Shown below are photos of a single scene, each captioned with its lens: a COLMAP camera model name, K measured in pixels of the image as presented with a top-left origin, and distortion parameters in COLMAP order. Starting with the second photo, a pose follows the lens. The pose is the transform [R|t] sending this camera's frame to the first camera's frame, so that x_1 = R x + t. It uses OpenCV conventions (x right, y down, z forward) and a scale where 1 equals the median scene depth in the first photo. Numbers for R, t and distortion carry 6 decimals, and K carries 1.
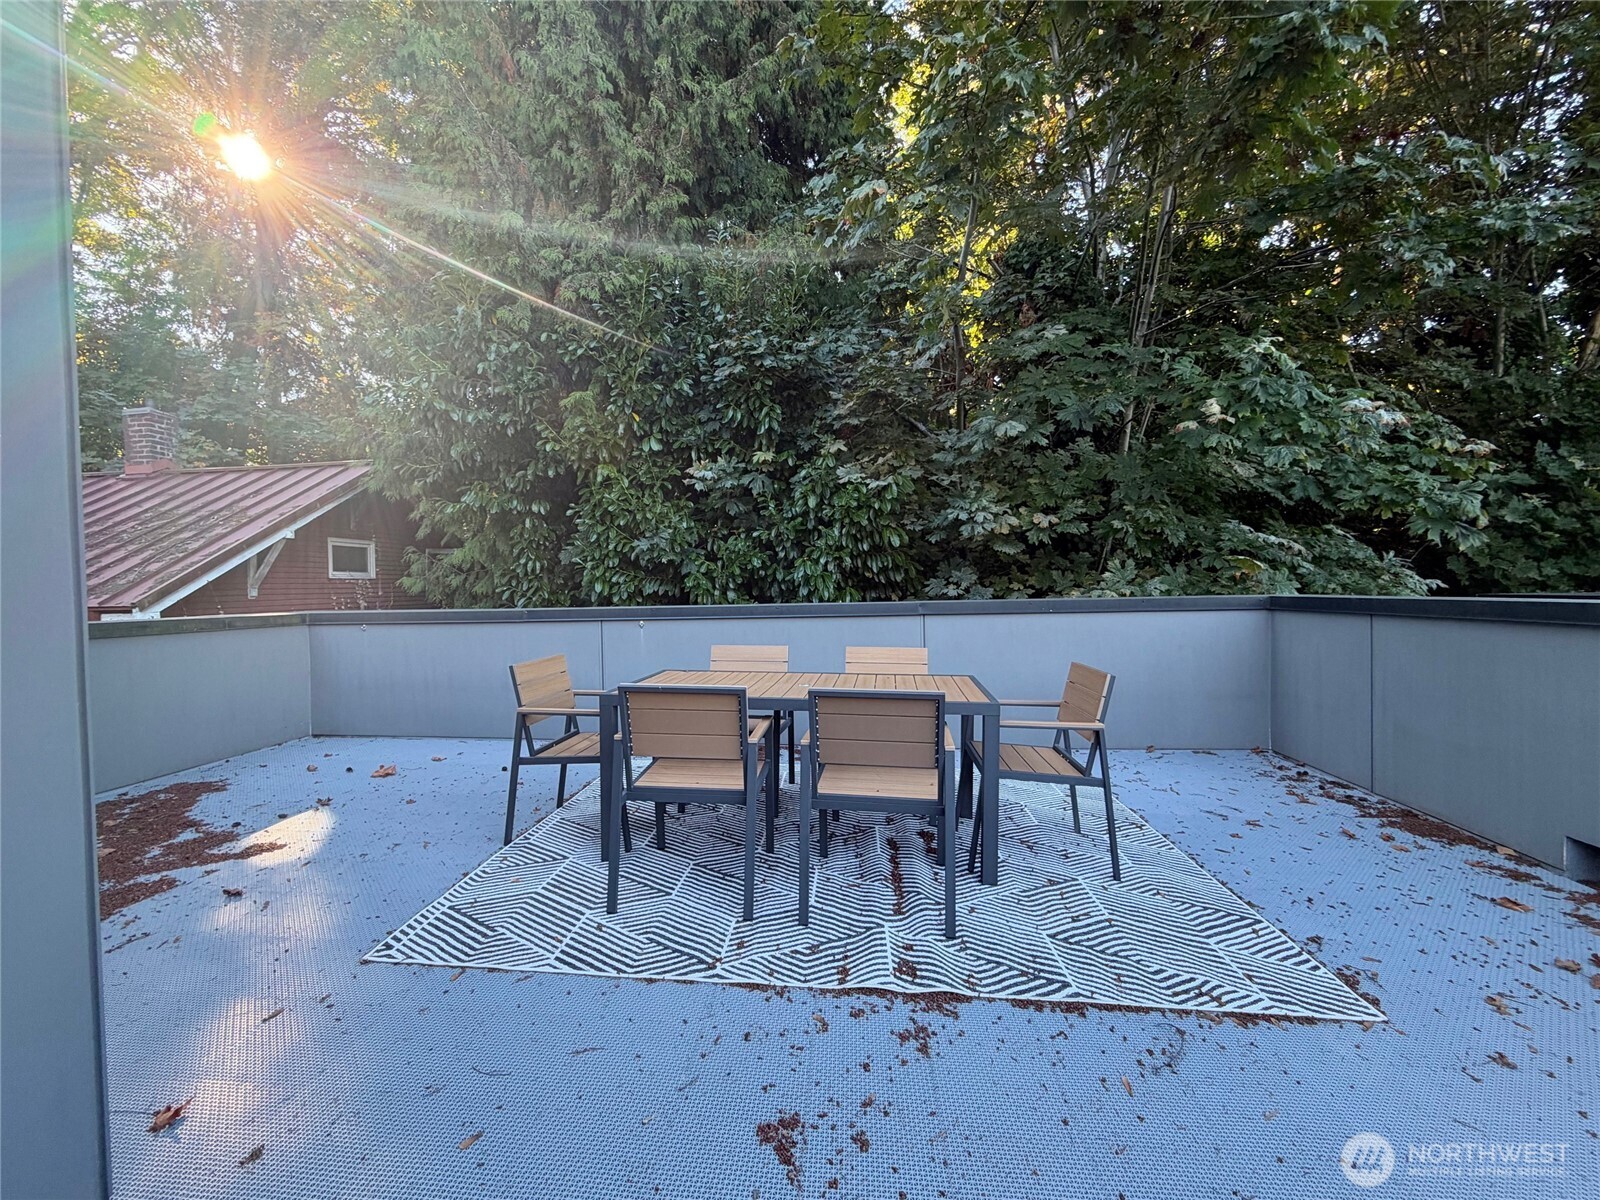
lens RADIAL K [[636.5, 0, 800.2], [0, 636.5, 600.0], [0, 0, 1]] dist [0.001677, -0.000150]
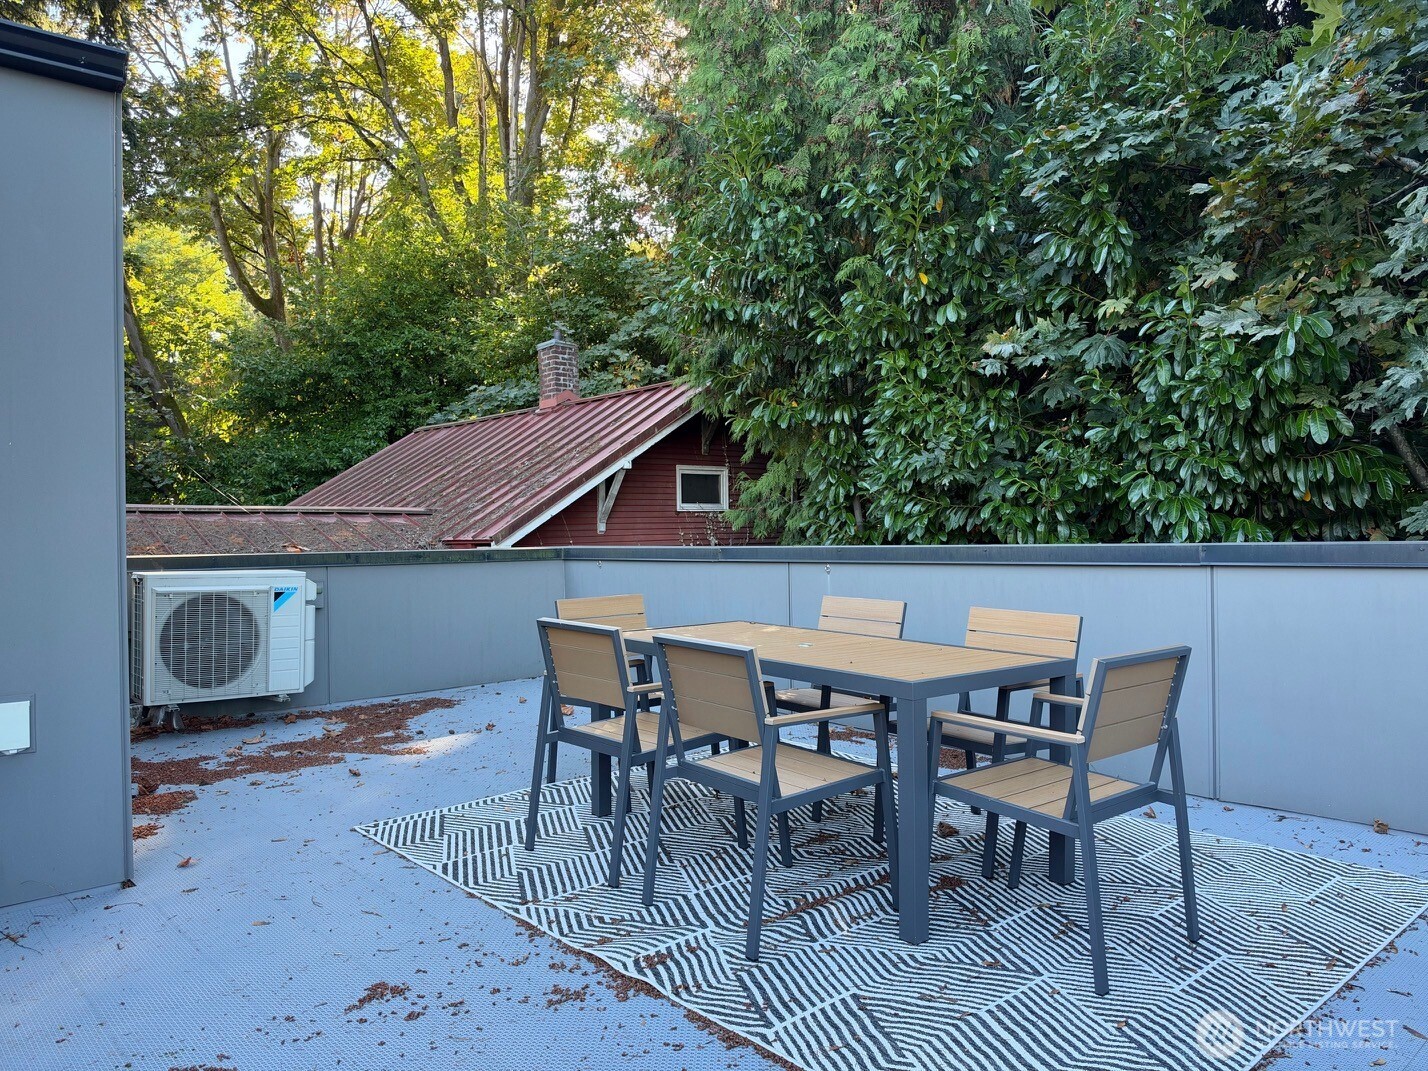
lens RADIAL K [[1038.7, 0, 713.6], [0, 1038.7, 532.4], [0, 0, 1]] dist [-0.002195, -0.015380]
pose [[0.730167, 0.003583, -0.683259, 0.362614], [-0.010514, 0.999927, -0.005992, 0.002831], [0.683188, 0.011559, 0.730151, 0.006666]]
